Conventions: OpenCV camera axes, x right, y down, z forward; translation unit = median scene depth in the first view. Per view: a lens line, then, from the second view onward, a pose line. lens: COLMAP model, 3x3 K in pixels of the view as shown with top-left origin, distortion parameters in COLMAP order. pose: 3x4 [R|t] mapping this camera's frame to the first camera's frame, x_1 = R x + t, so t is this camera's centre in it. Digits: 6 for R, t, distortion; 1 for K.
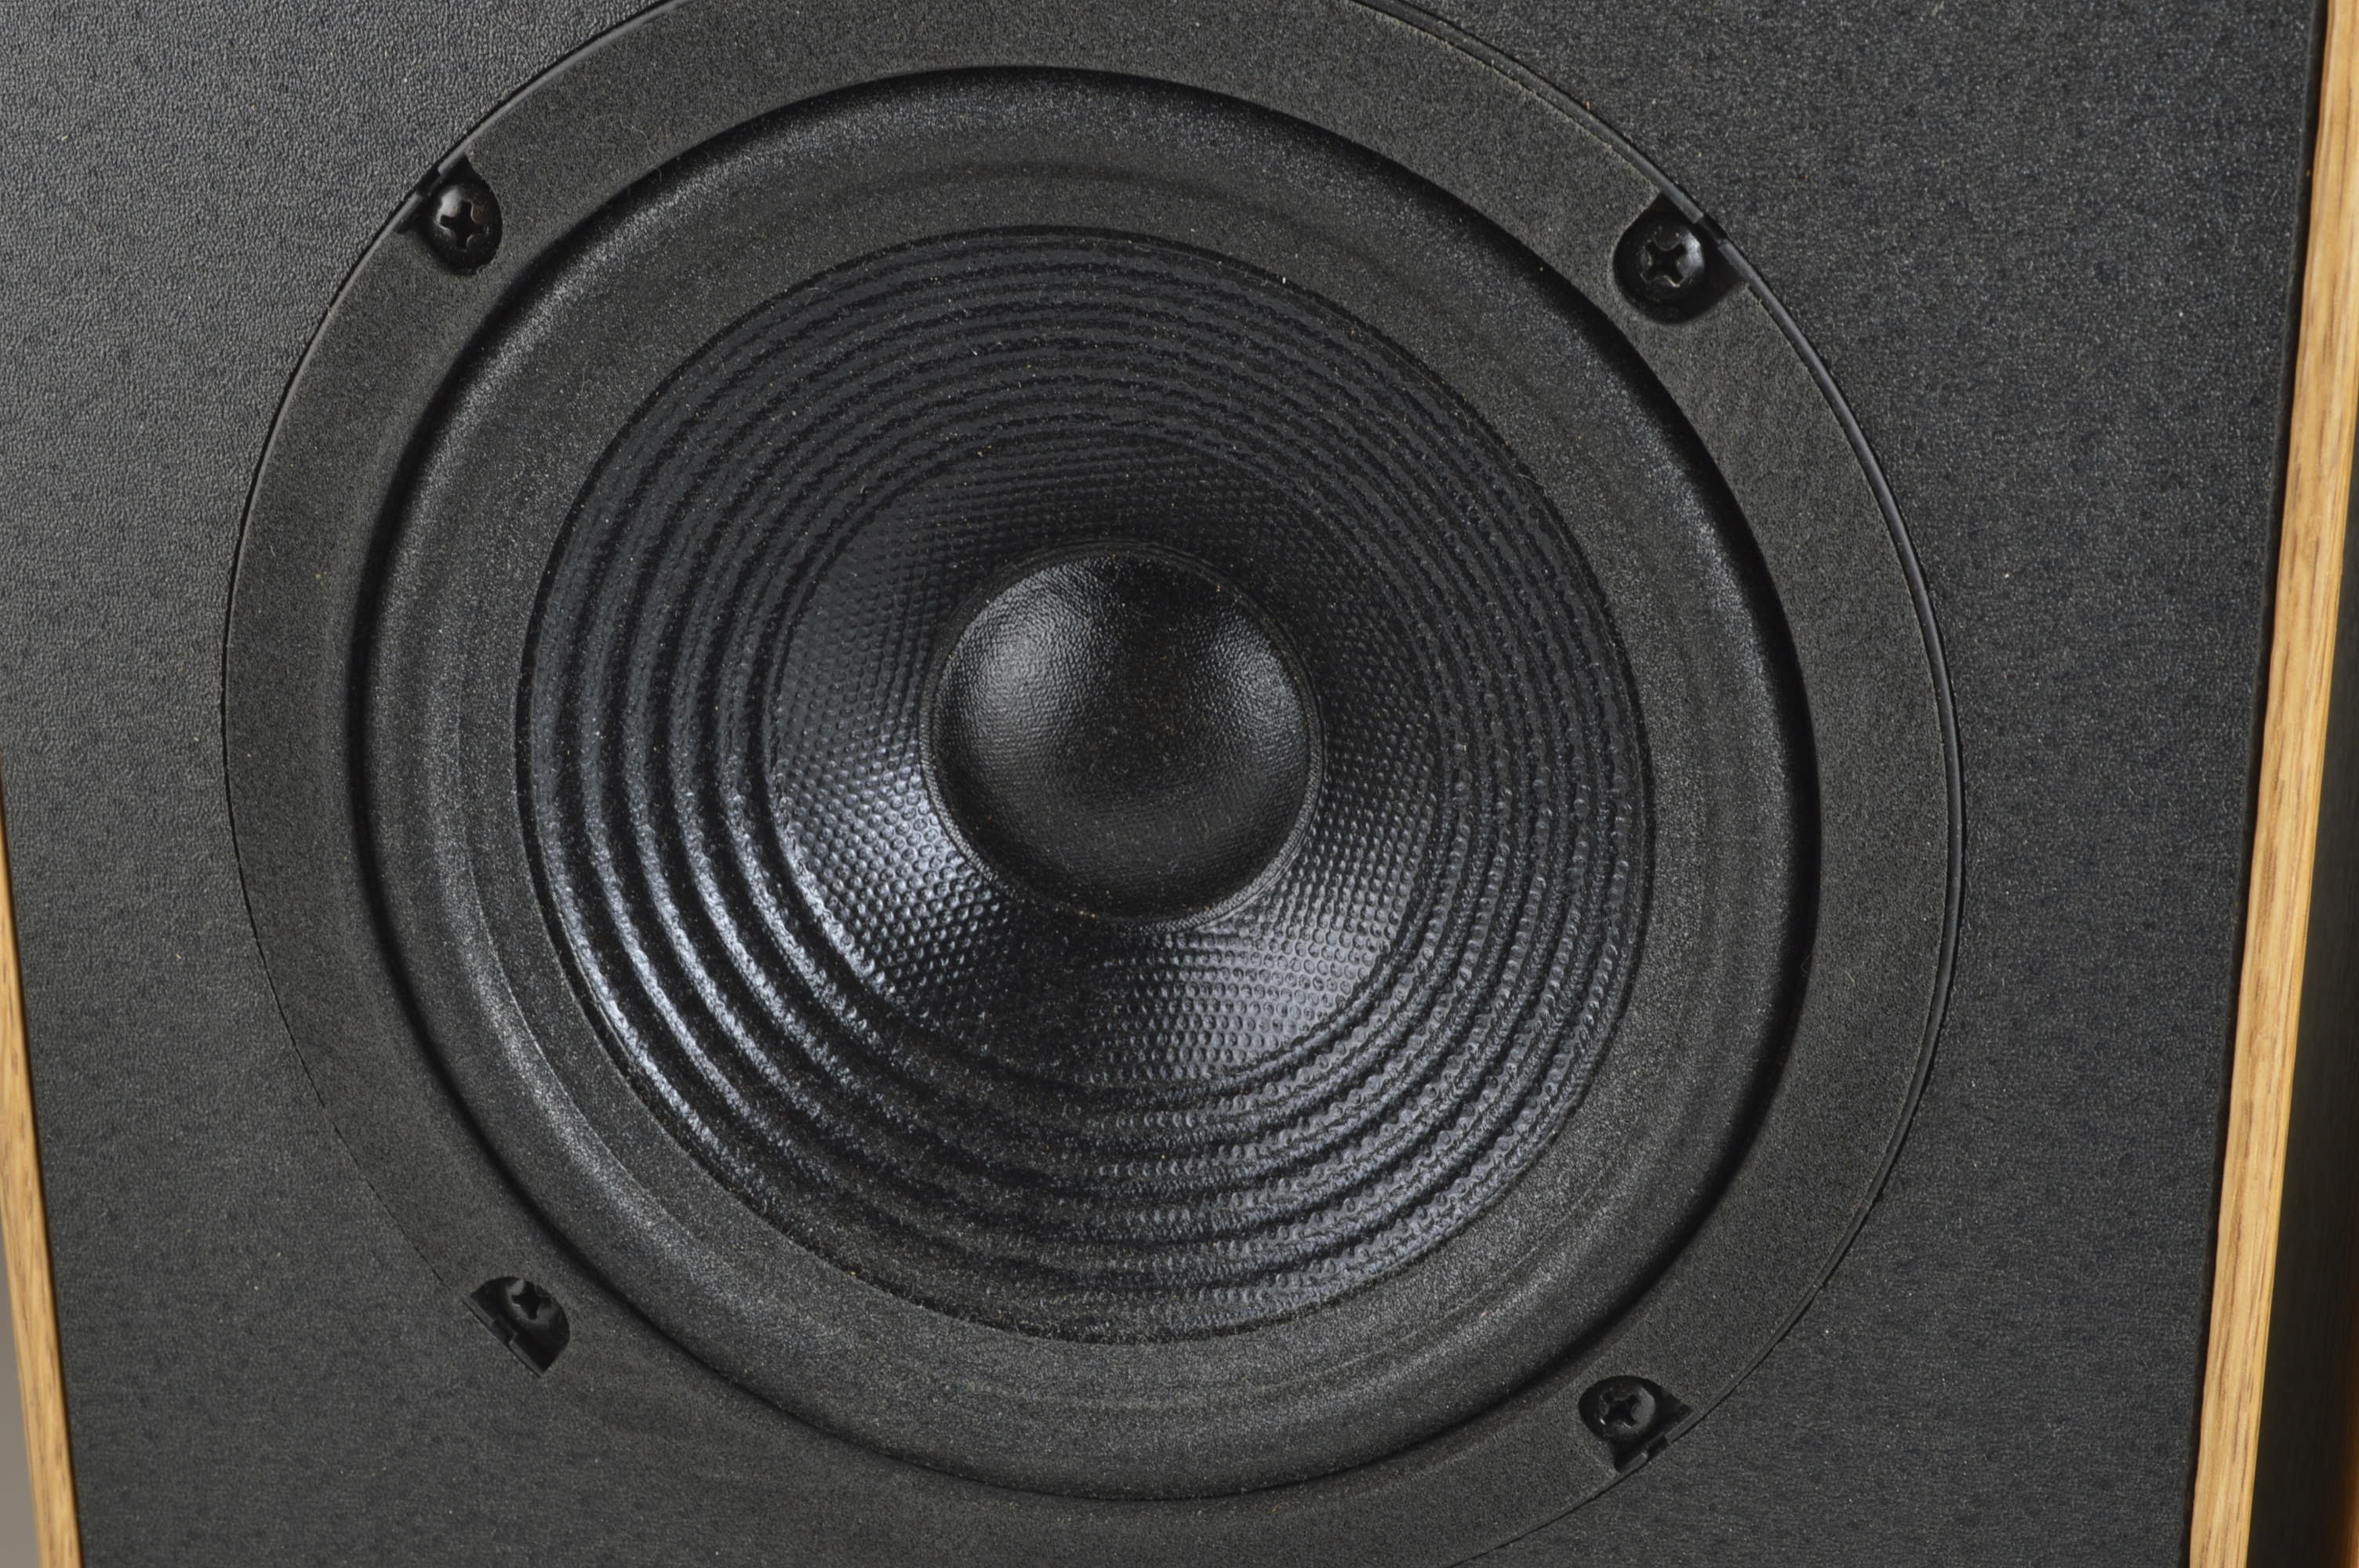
lens RADIAL K [[3877.5, 0, 1167.4], [0, 3877.5, 787.8], [0, 0, 1]] dist [-0.016522, 0.000000]
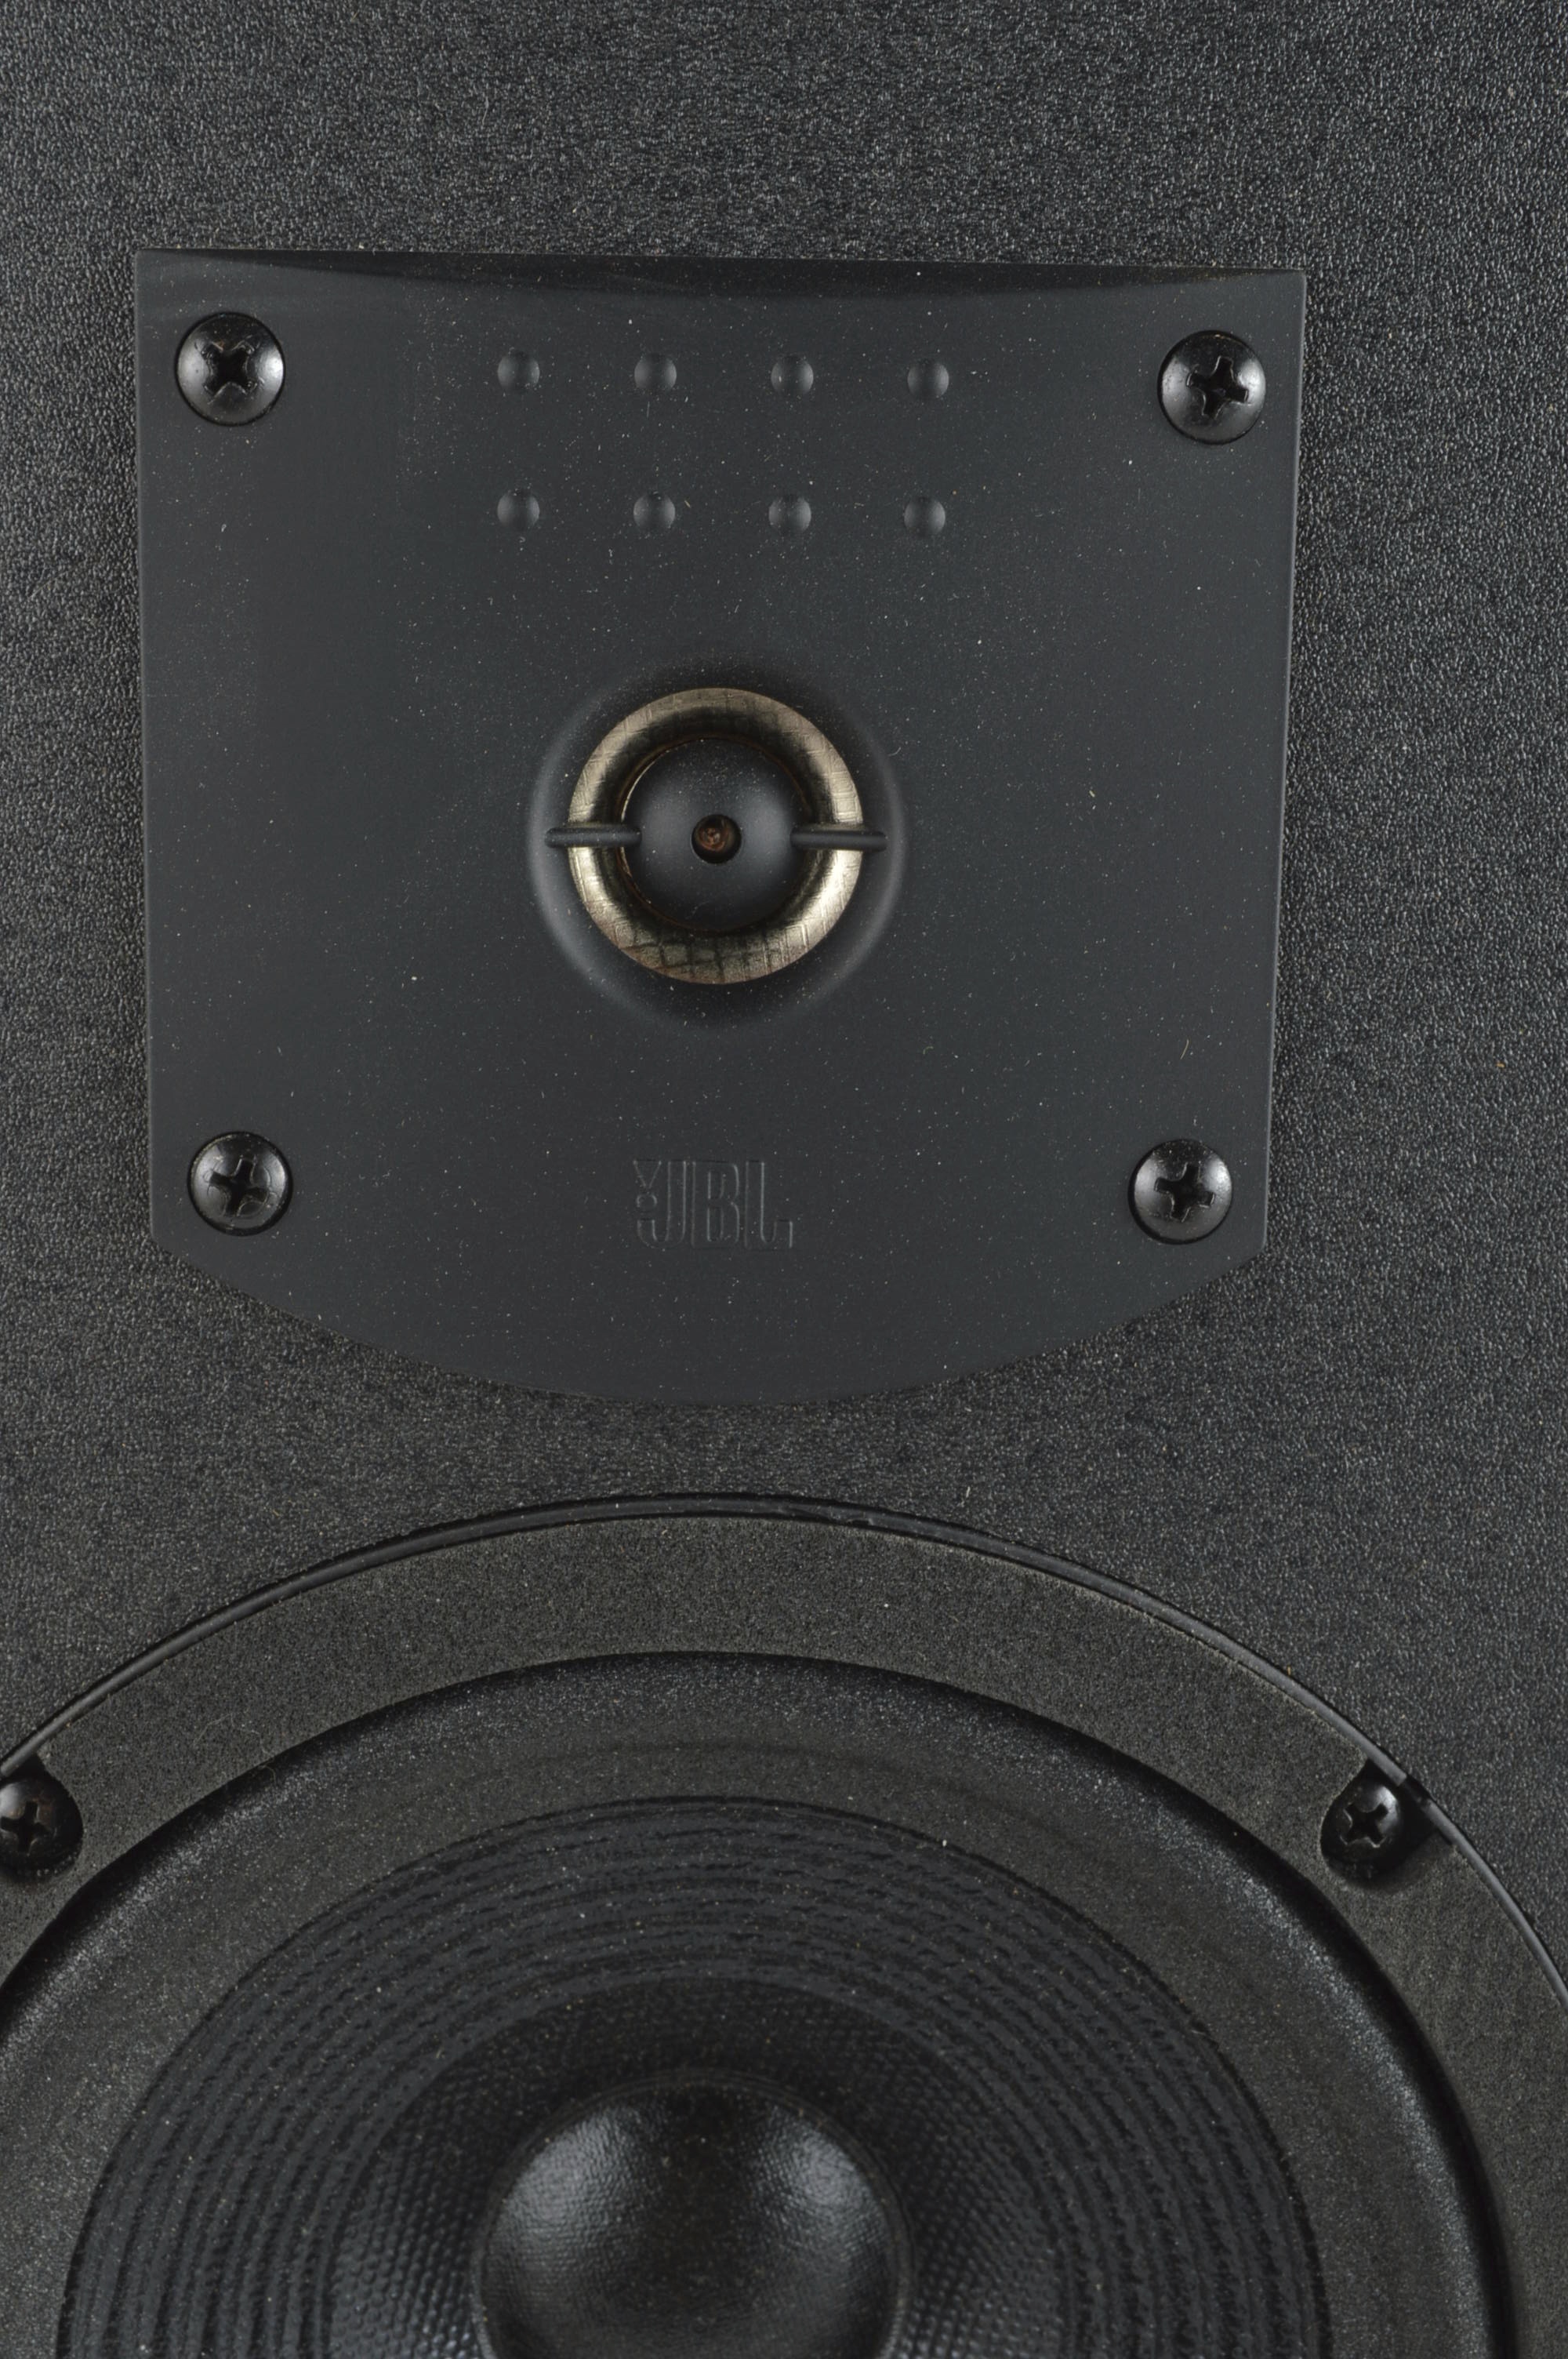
lens RADIAL K [[3427.1, 0, 774.0], [0, 3427.1, 1178.9], [0, 0, 1]] dist [-0.009599, 0.000000]
pose [[0.971158, -0.026256, 0.236988, -0.199843], [0.058451, 0.989807, -0.129866, -0.182526], [-0.231162, 0.139973, 0.962794, 0.186358]]
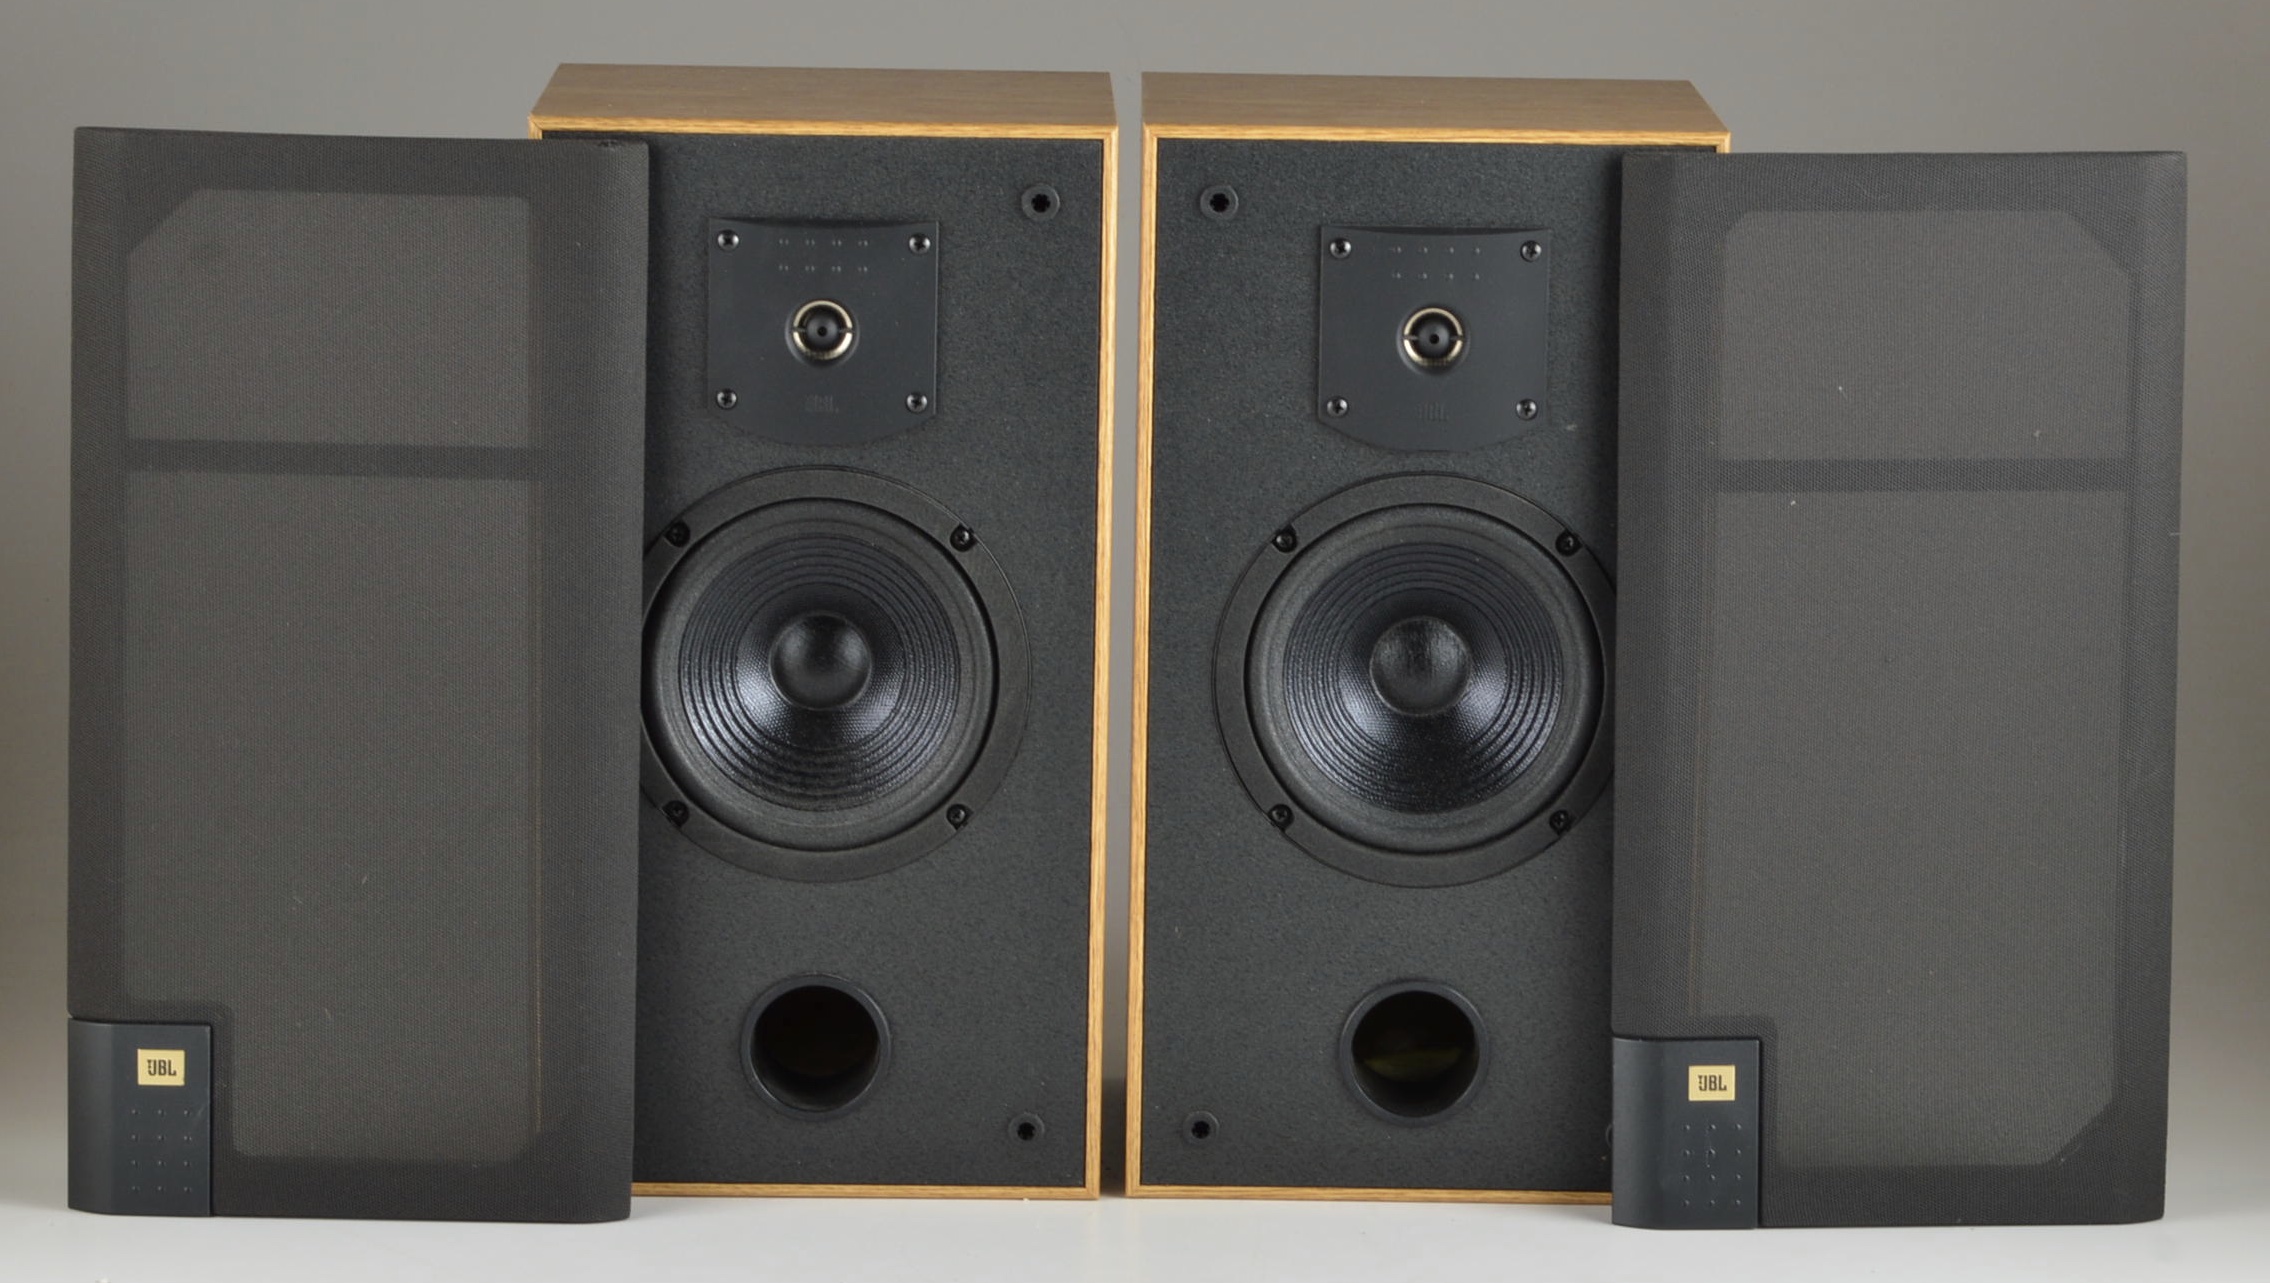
lens RADIAL K [[5958.8, 0, 1136.8], [0, 5958.8, 643.8], [0, 0, 1]] dist [0.090760, 0.000000]
pose [[0.973656, -0.019659, 0.227172, -1.193518], [0.050186, 0.990322, -0.129398, 0.853372], [-0.222429, 0.137390, 0.965220, -5.465688]]
